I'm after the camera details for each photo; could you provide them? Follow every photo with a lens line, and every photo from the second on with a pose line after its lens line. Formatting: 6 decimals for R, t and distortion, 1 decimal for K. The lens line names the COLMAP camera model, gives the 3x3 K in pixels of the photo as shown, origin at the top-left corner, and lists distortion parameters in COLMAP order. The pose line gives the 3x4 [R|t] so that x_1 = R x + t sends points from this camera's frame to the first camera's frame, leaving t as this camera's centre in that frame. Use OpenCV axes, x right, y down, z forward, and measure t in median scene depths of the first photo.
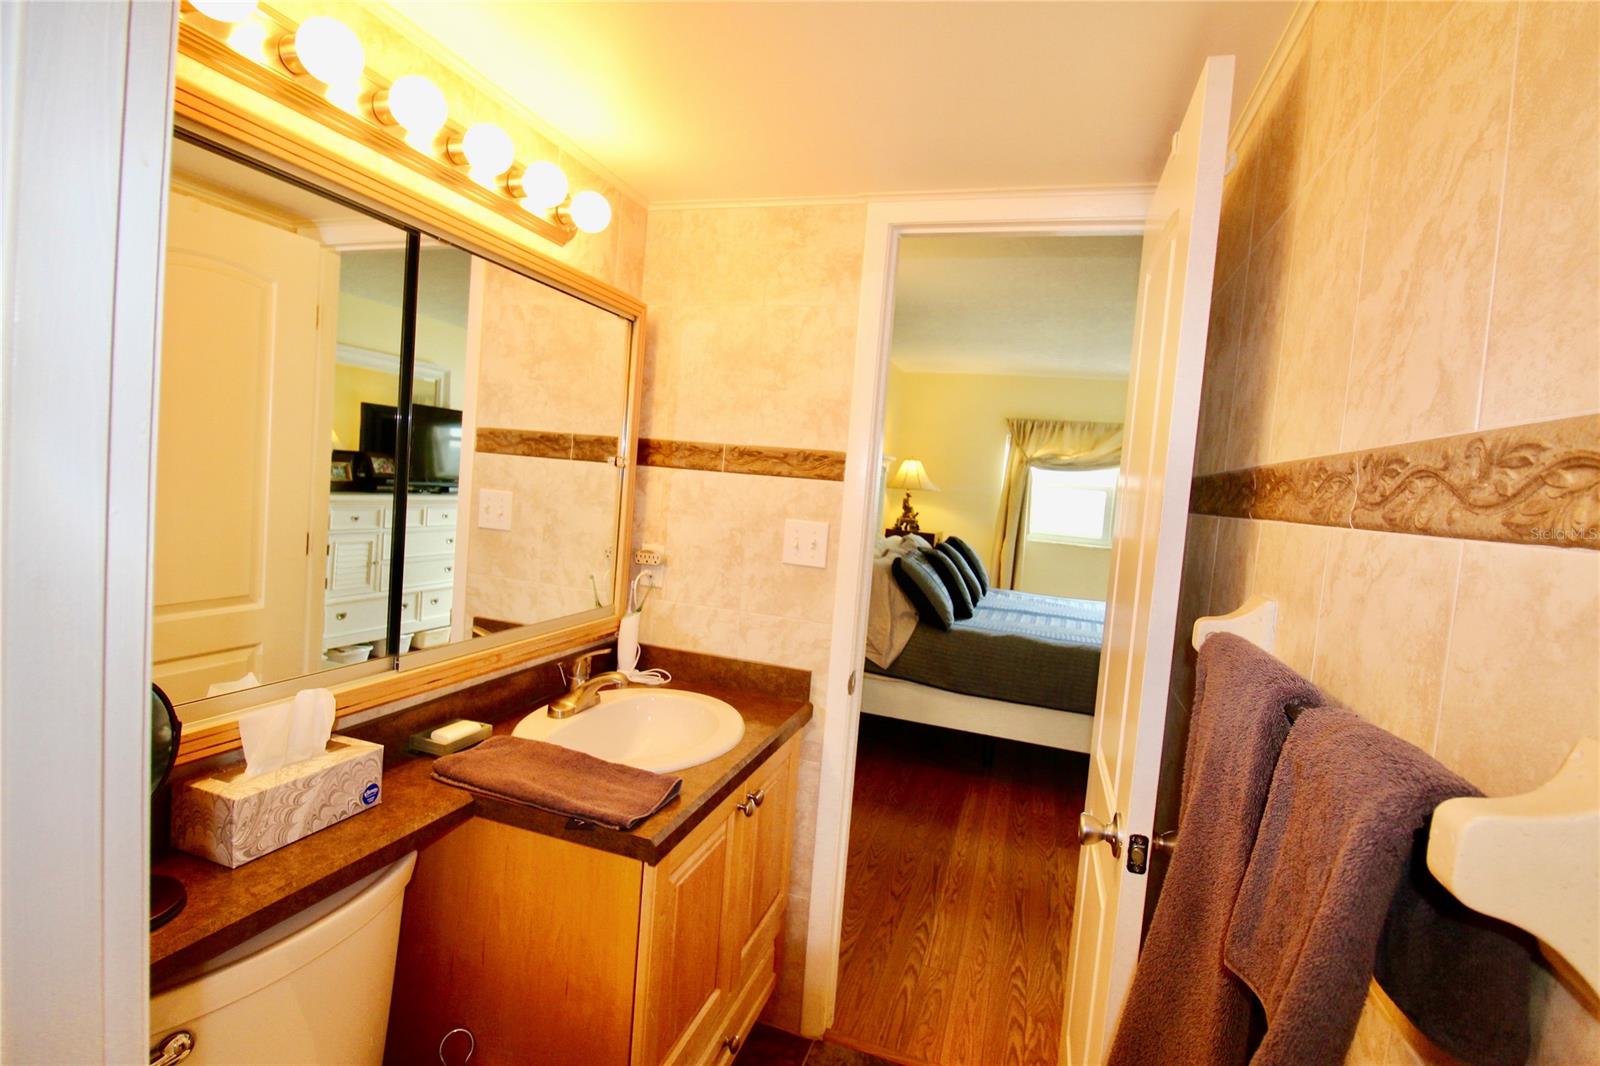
lens RADIAL K [[754.1, 0, 809.9], [0, 754.1, 524.4], [0, 0, 1]] dist [0.011110, -0.017286]
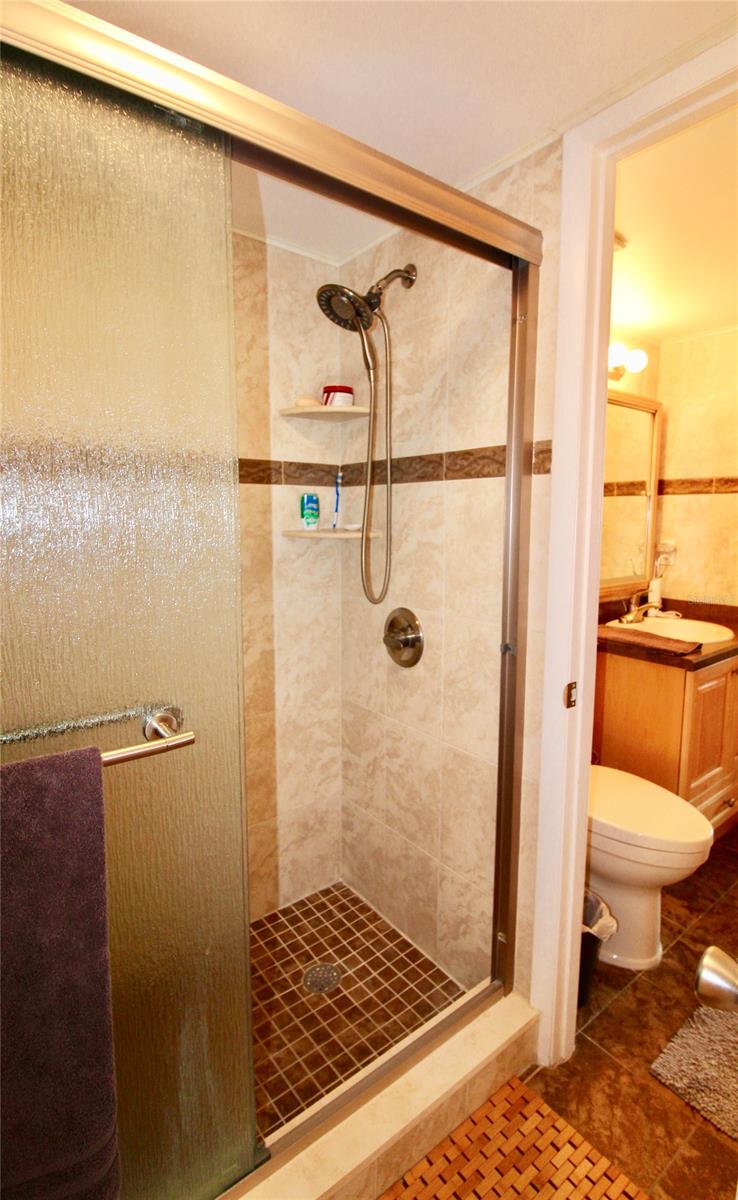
lens RADIAL K [[590.3, 0, 373.2], [0, 590.3, 585.9], [0, 0, 1]] dist [-0.005269, -0.000555]
pose [[0.824367, -0.012741, -0.565913, -0.000540], [0.035163, 0.998968, 0.028732, 0.071055], [0.564963, -0.043585, 0.823964, -0.519833]]
